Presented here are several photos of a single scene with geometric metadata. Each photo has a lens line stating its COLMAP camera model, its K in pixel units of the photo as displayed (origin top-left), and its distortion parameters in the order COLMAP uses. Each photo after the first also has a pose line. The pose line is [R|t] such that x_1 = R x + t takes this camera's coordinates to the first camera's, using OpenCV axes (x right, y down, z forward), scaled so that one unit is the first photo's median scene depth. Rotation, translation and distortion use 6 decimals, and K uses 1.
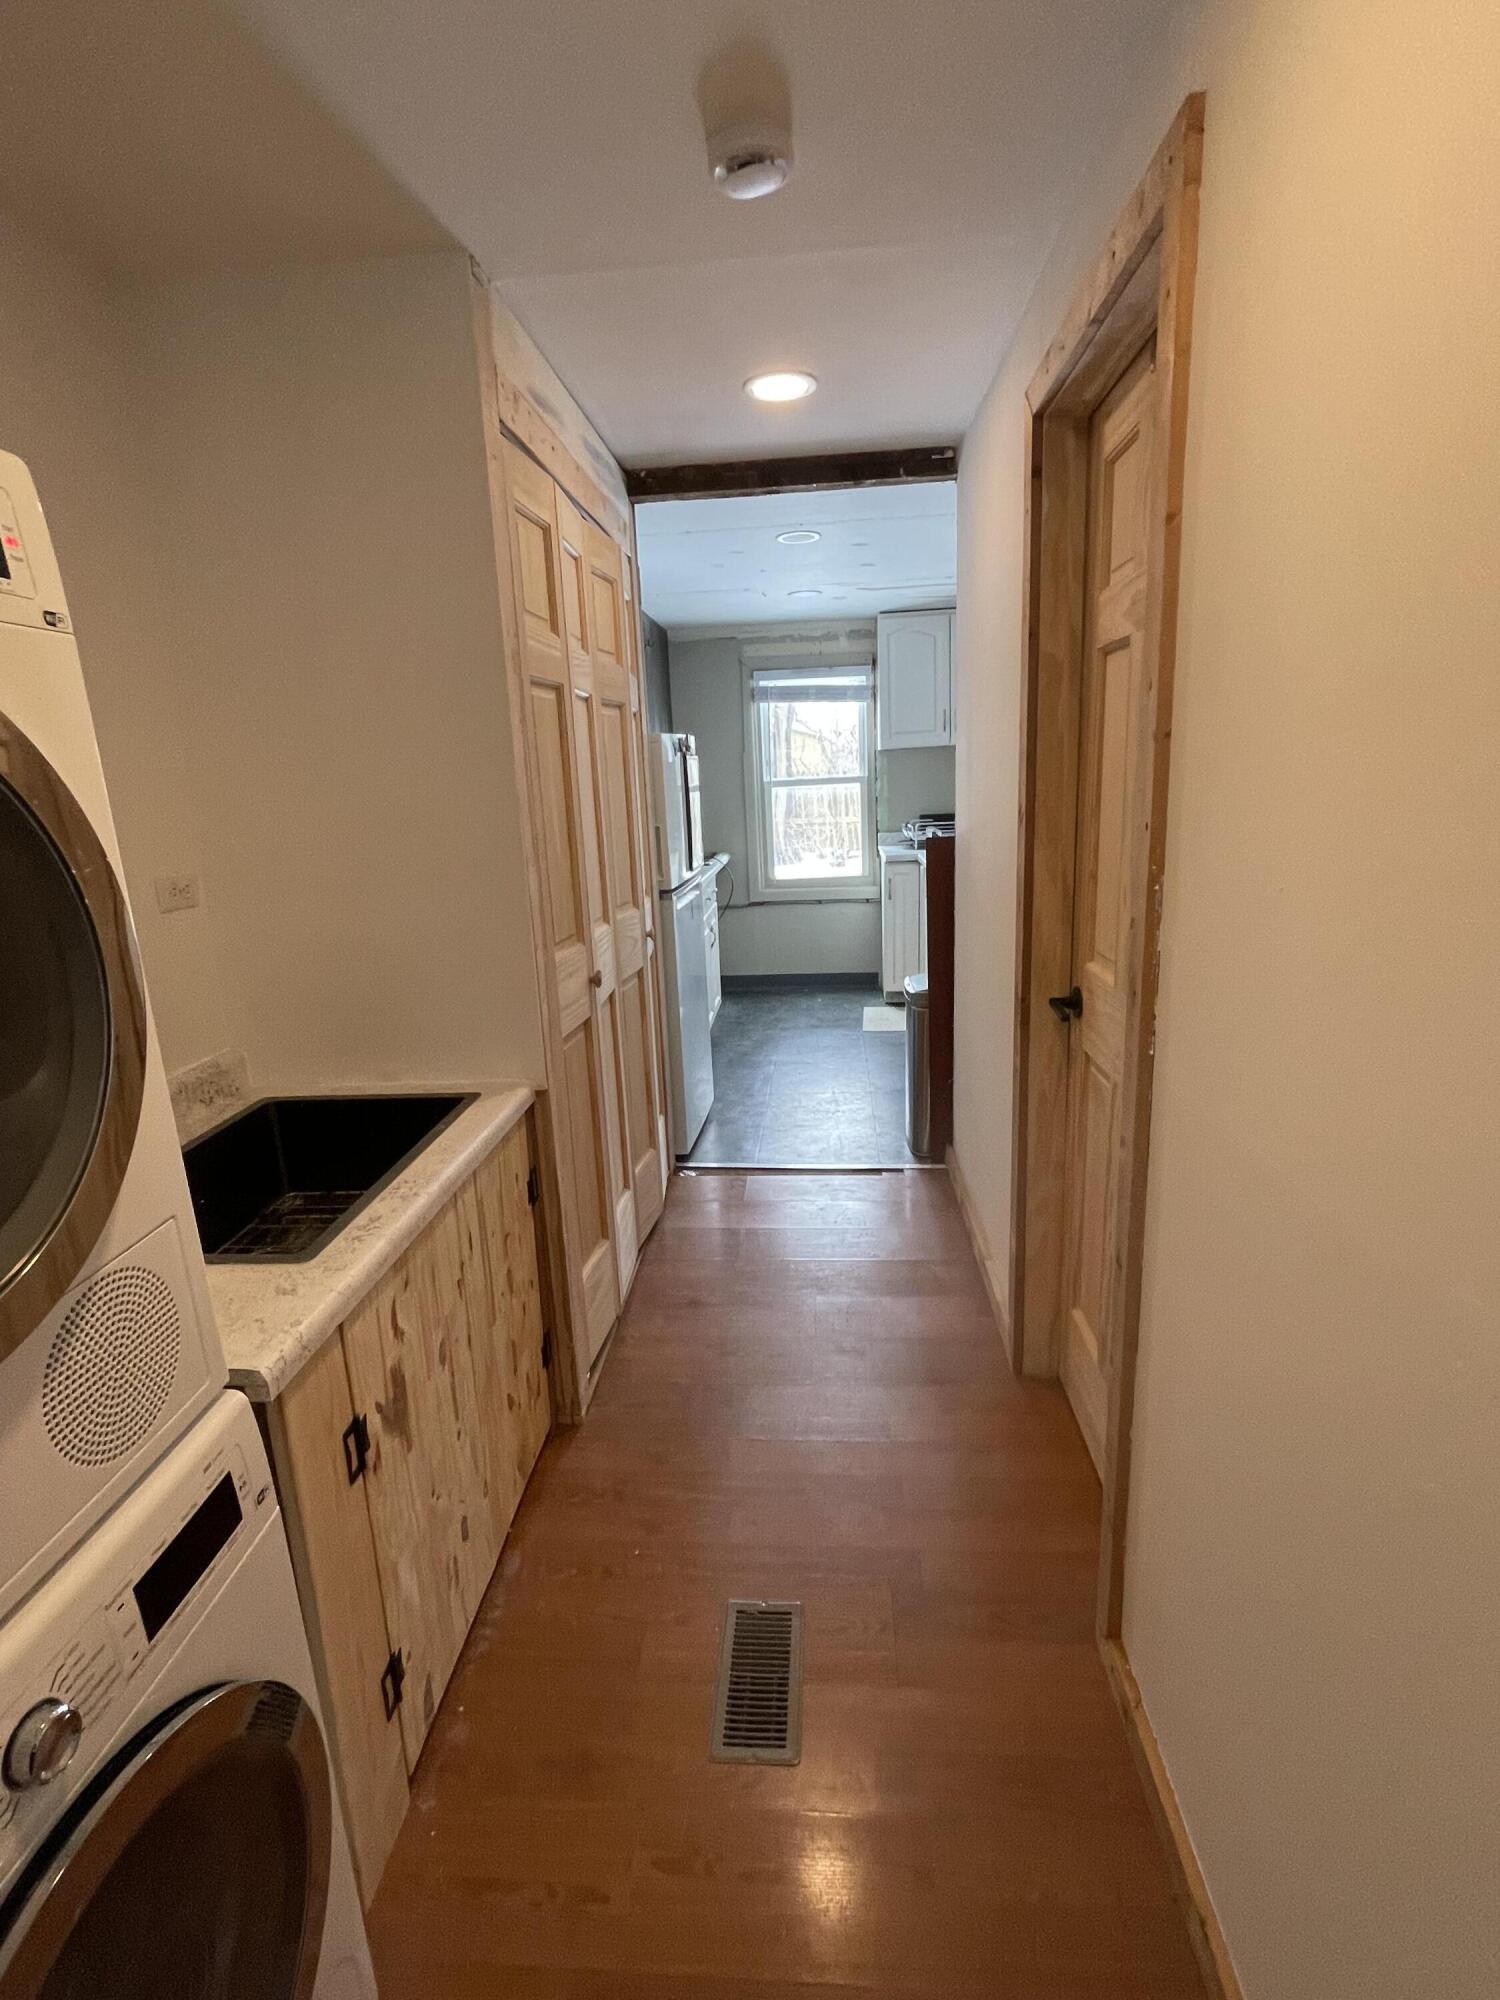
lens RADIAL K [[963.7, 0, 738.7], [0, 963.7, 998.4], [0, 0, 1]] dist [-0.002879, 0.000320]
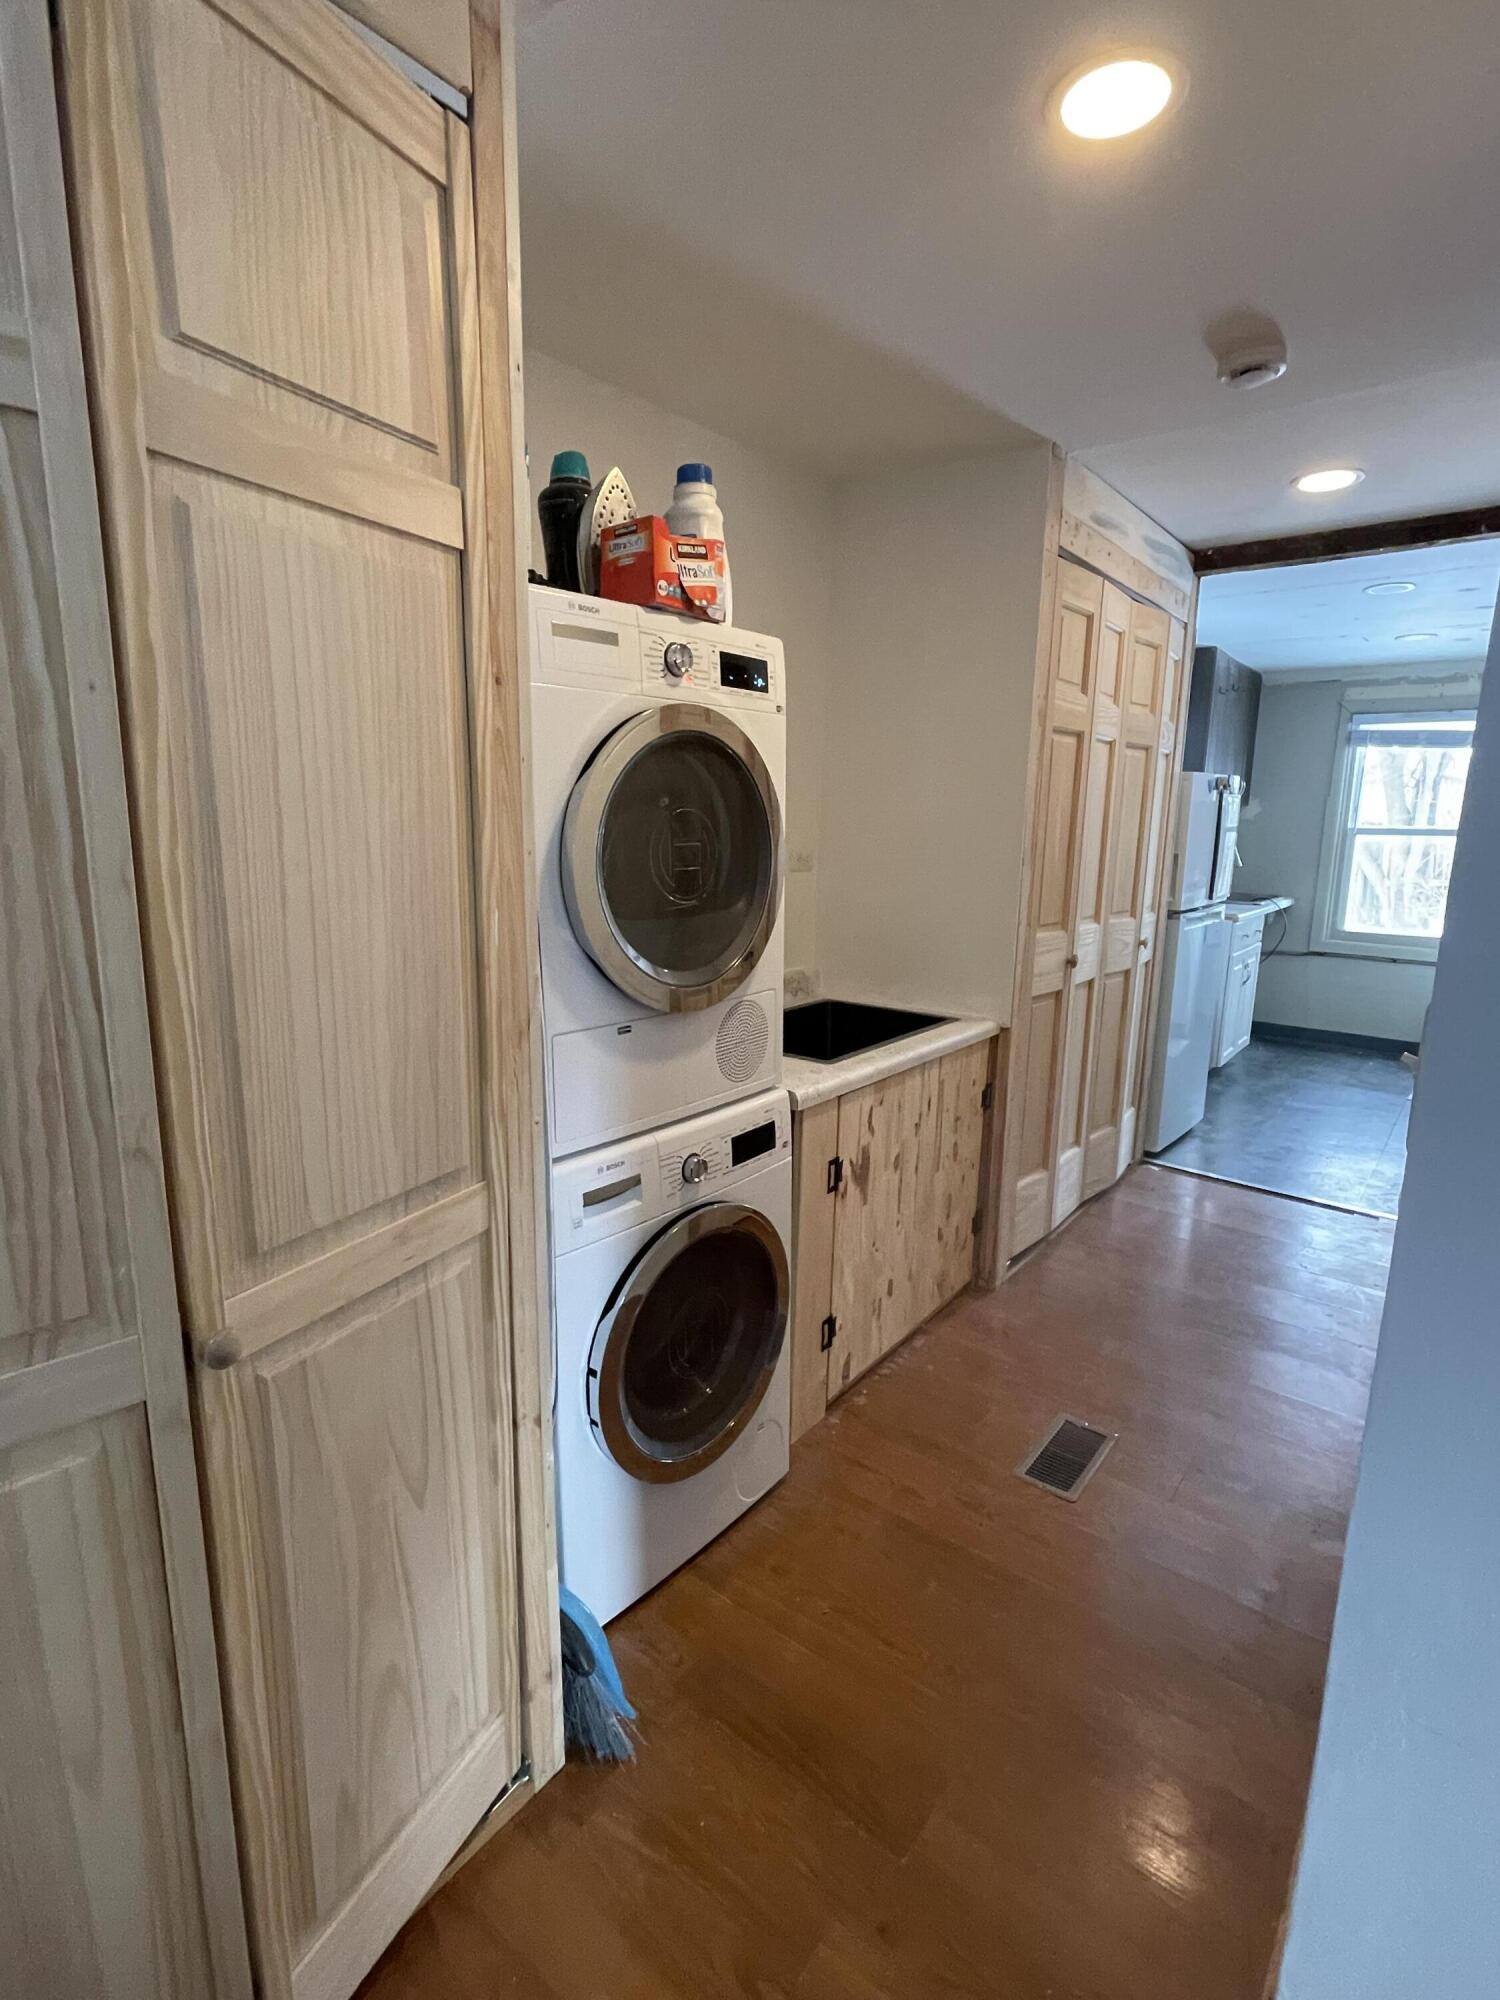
lens RADIAL K [[963.7, 0, 748.0], [0, 963.7, 997.9], [0, 0, 1]] dist [-0.002879, 0.000320]
pose [[0.832790, 0.162065, -0.529335, 0.164724], [-0.179655, 0.983556, 0.018485, 0.075887], [0.523626, 0.079704, 0.848212, -0.278782]]
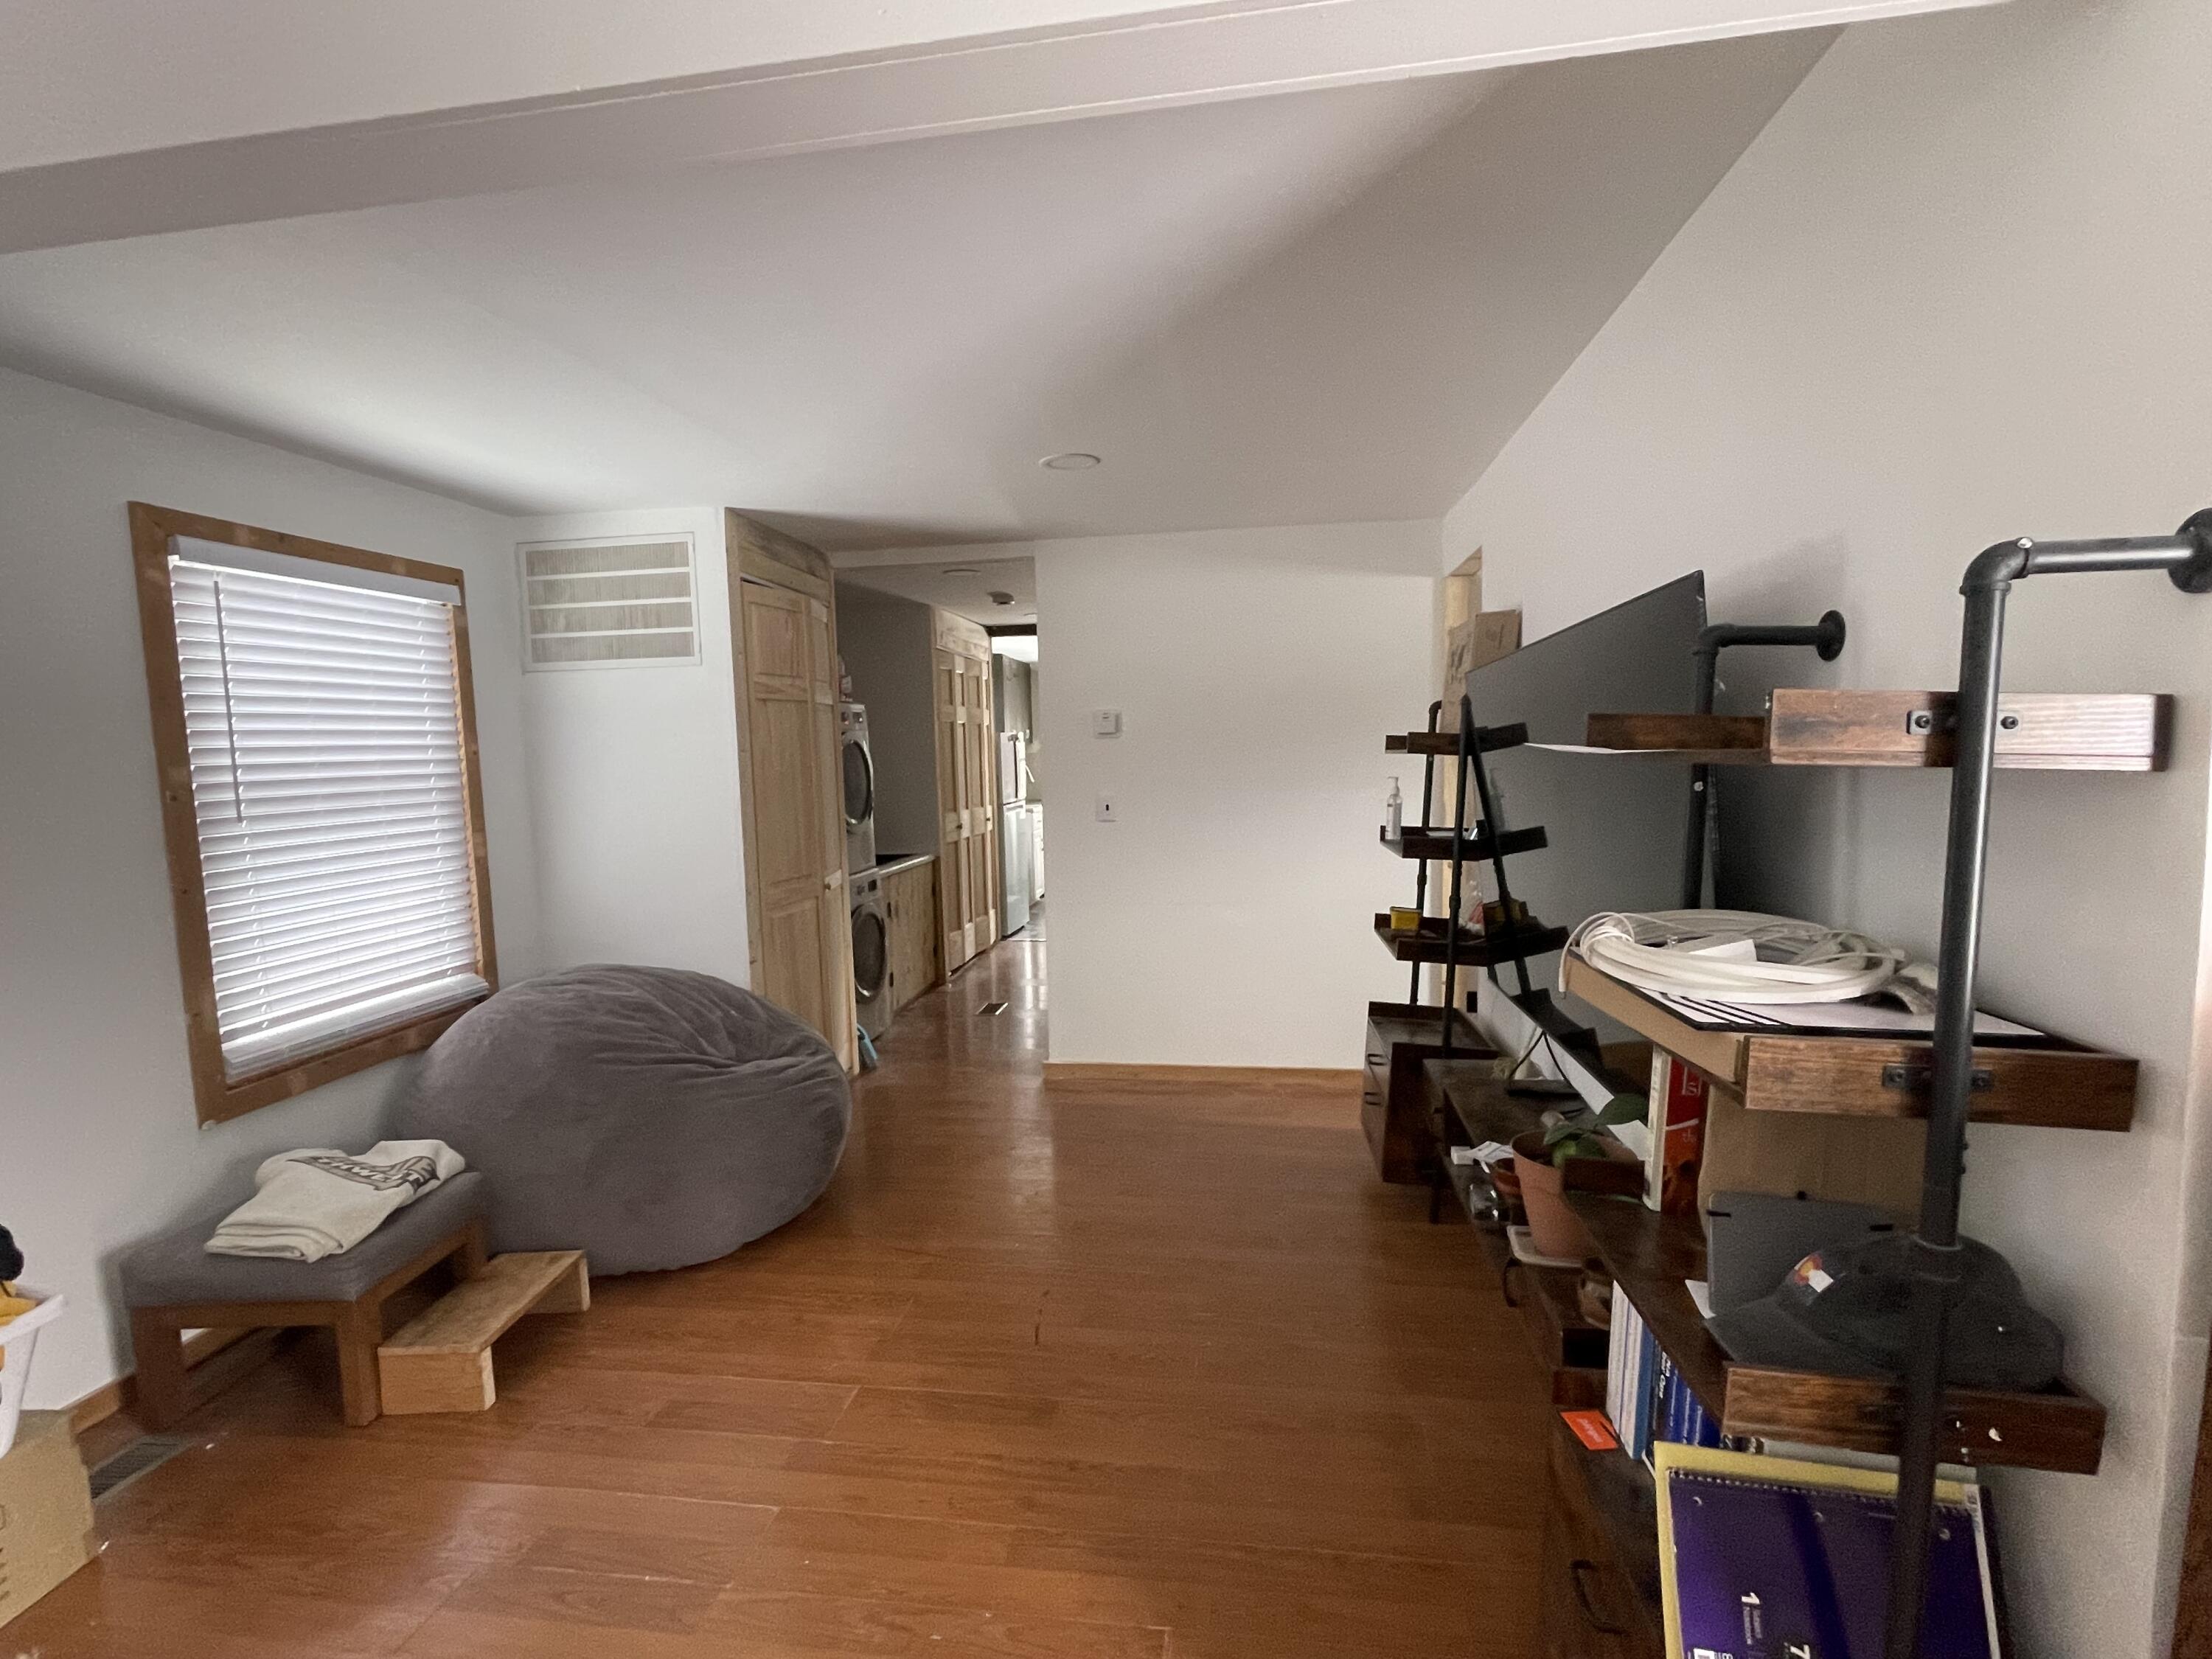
lens RADIAL K [[1065.9, 0, 1099.1], [0, 1065.9, 826.8], [0, 0, 1]] dist [-0.002879, 0.000320]
pose [[0.997816, 0.021237, -0.062550, 0.394612], [-0.030595, 0.987803, -0.152675, 0.393818], [0.058544, 0.154256, 0.986295, -1.775604]]
